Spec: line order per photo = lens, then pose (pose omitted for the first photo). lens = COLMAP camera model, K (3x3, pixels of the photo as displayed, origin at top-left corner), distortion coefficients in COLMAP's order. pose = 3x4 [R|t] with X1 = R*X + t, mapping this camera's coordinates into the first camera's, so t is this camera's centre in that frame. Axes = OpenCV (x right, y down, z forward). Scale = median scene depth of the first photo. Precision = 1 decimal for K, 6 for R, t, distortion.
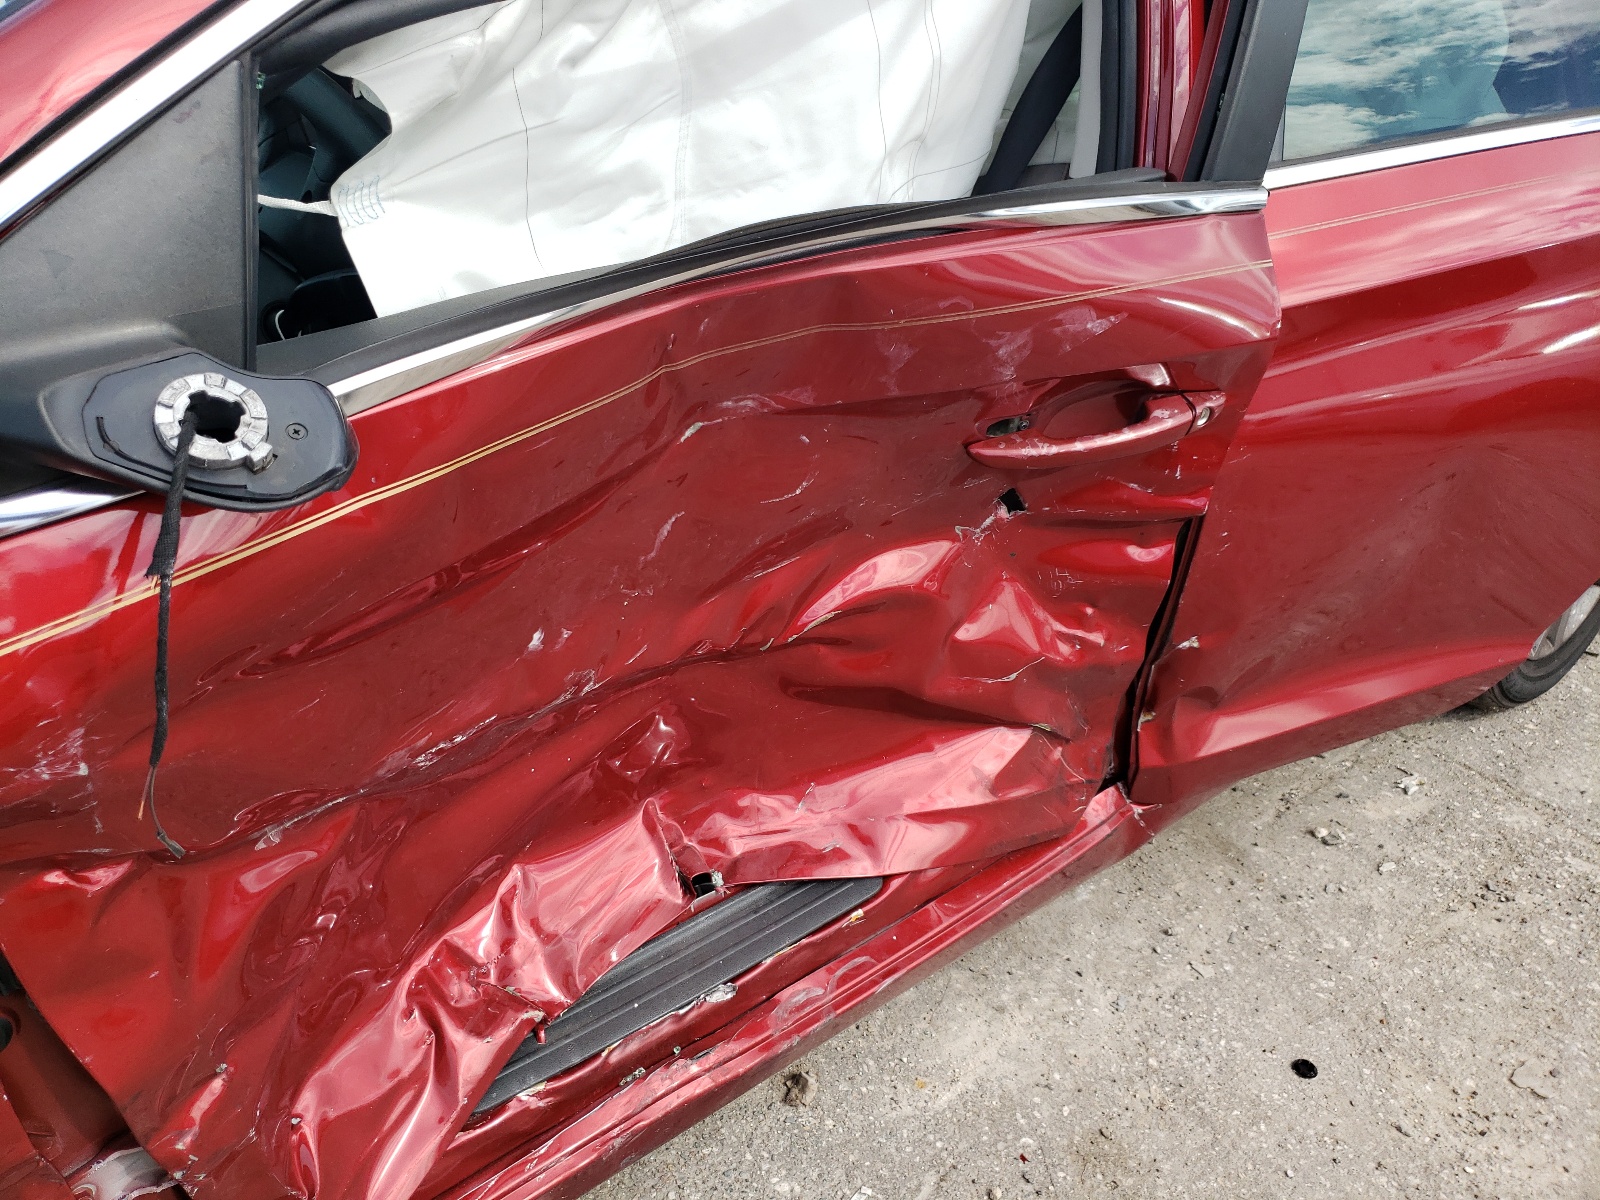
lens RADIAL K [[1249.7, 0, 660.9], [0, 1249.7, 599.8], [0, 0, 1]] dist [-0.003296, 0.036400]
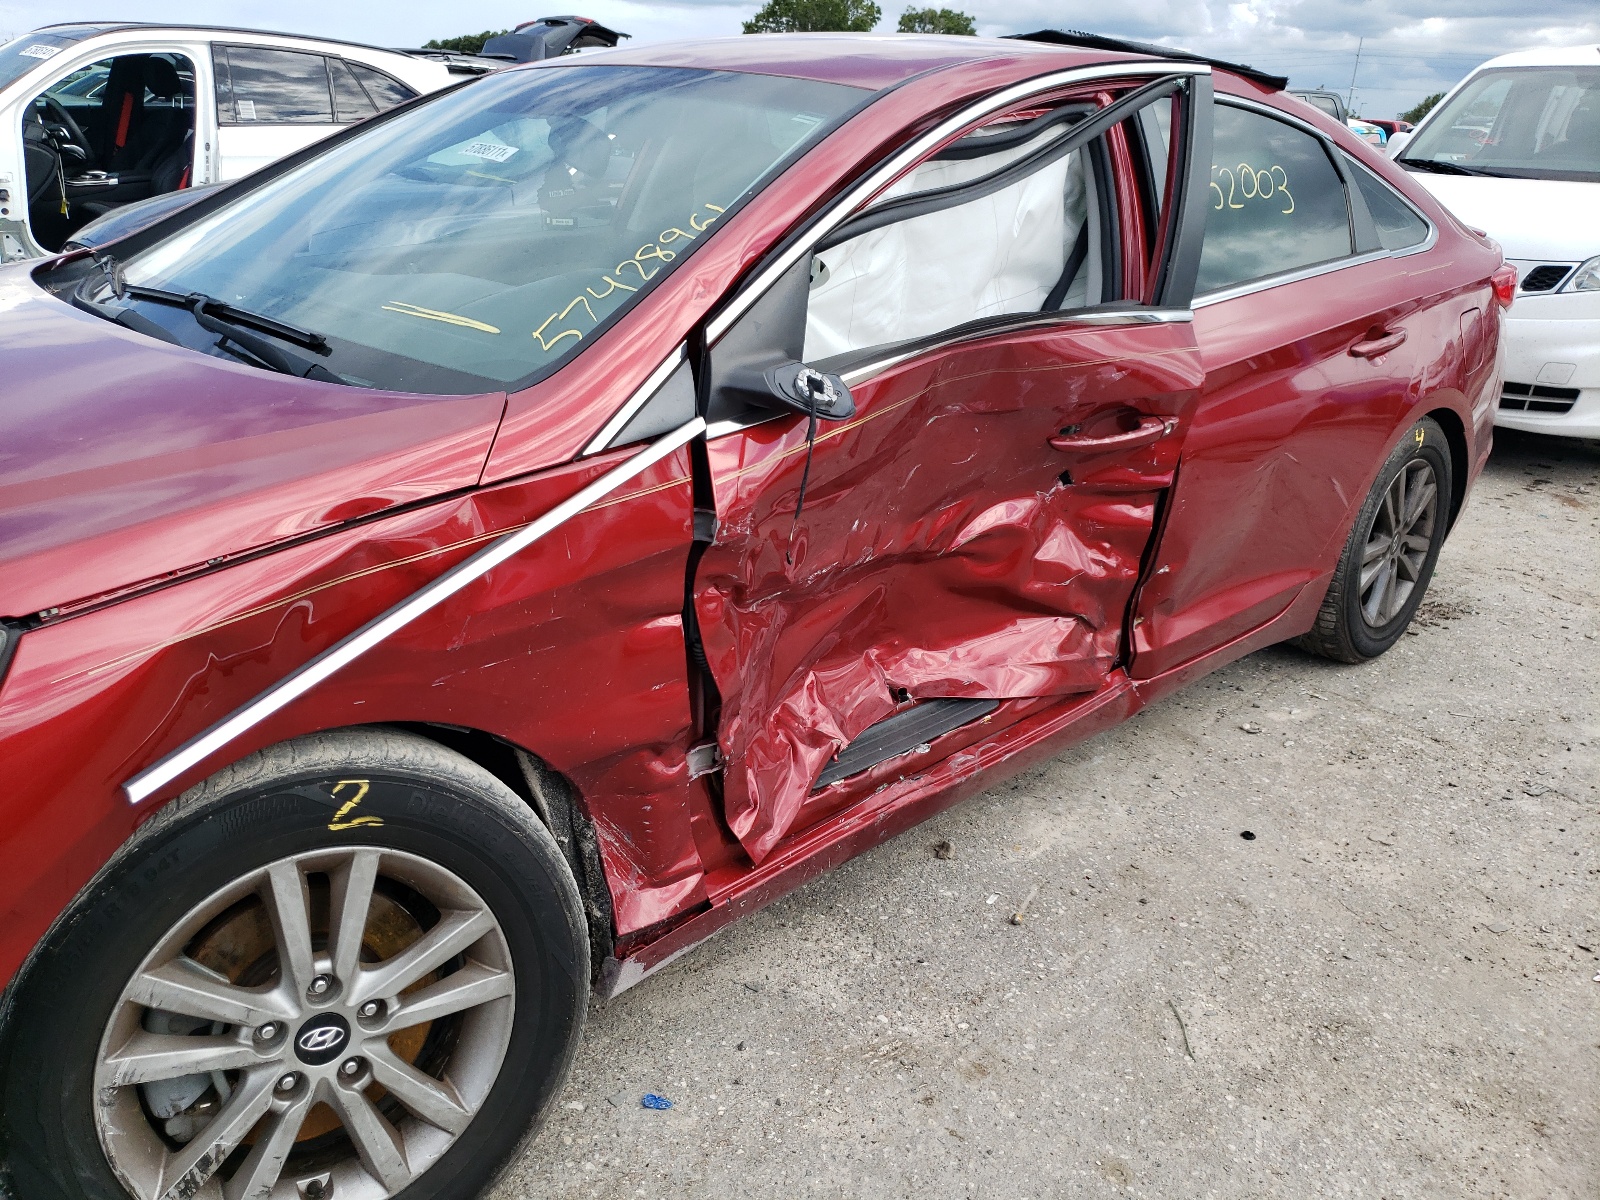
lens RADIAL K [[1234.2, 0, 670.9], [0, 1234.2, 557.8], [0, 0, 1]] dist [0.079985, -0.098871]
pose [[0.997208, -0.004497, 0.074541, -0.407476], [0.014663, 0.990545, -0.136402, 0.263187], [-0.073223, 0.137114, 0.987845, -0.690395]]
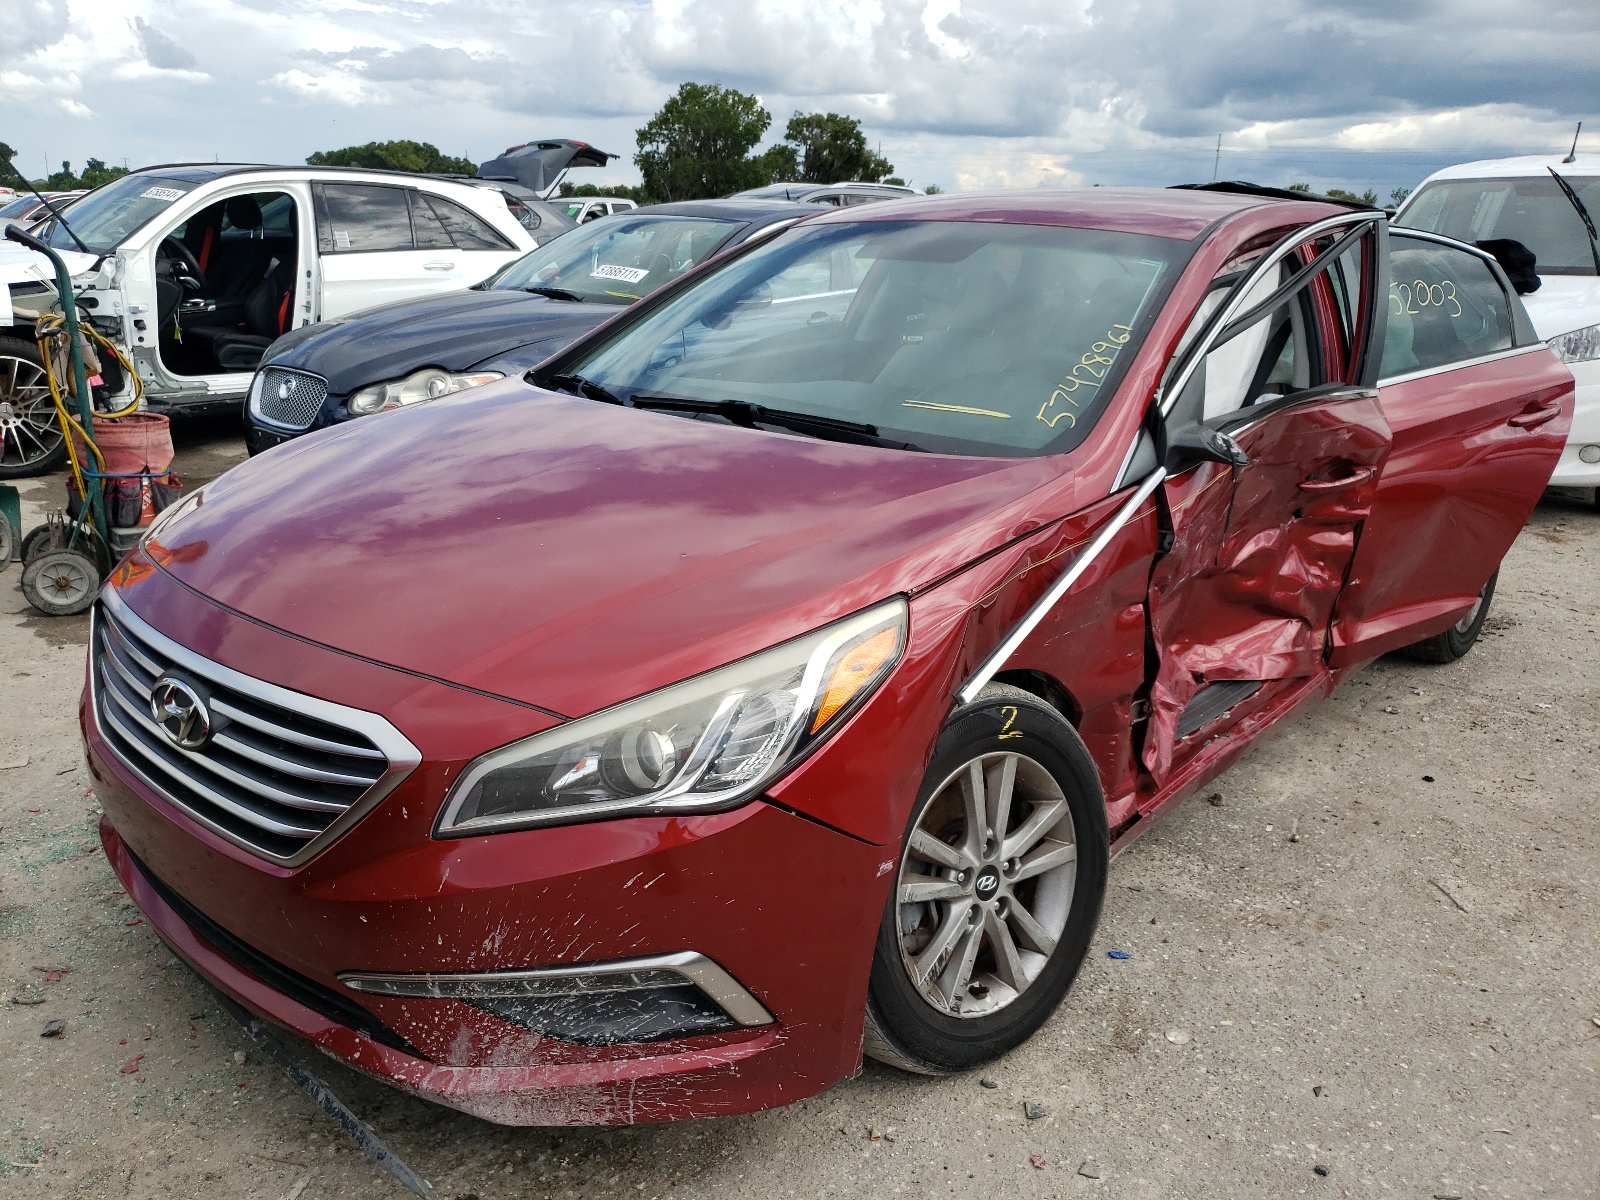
lens RADIAL K [[1249.7, 0, 660.9], [0, 1249.7, 599.8], [0, 0, 1]] dist [-0.003296, 0.036400]
pose [[0.989030, -0.045168, 0.140637, -1.256894], [0.070104, 0.981575, -0.177754, 0.419421], [-0.130017, 0.185663, 0.973974, -1.145351]]
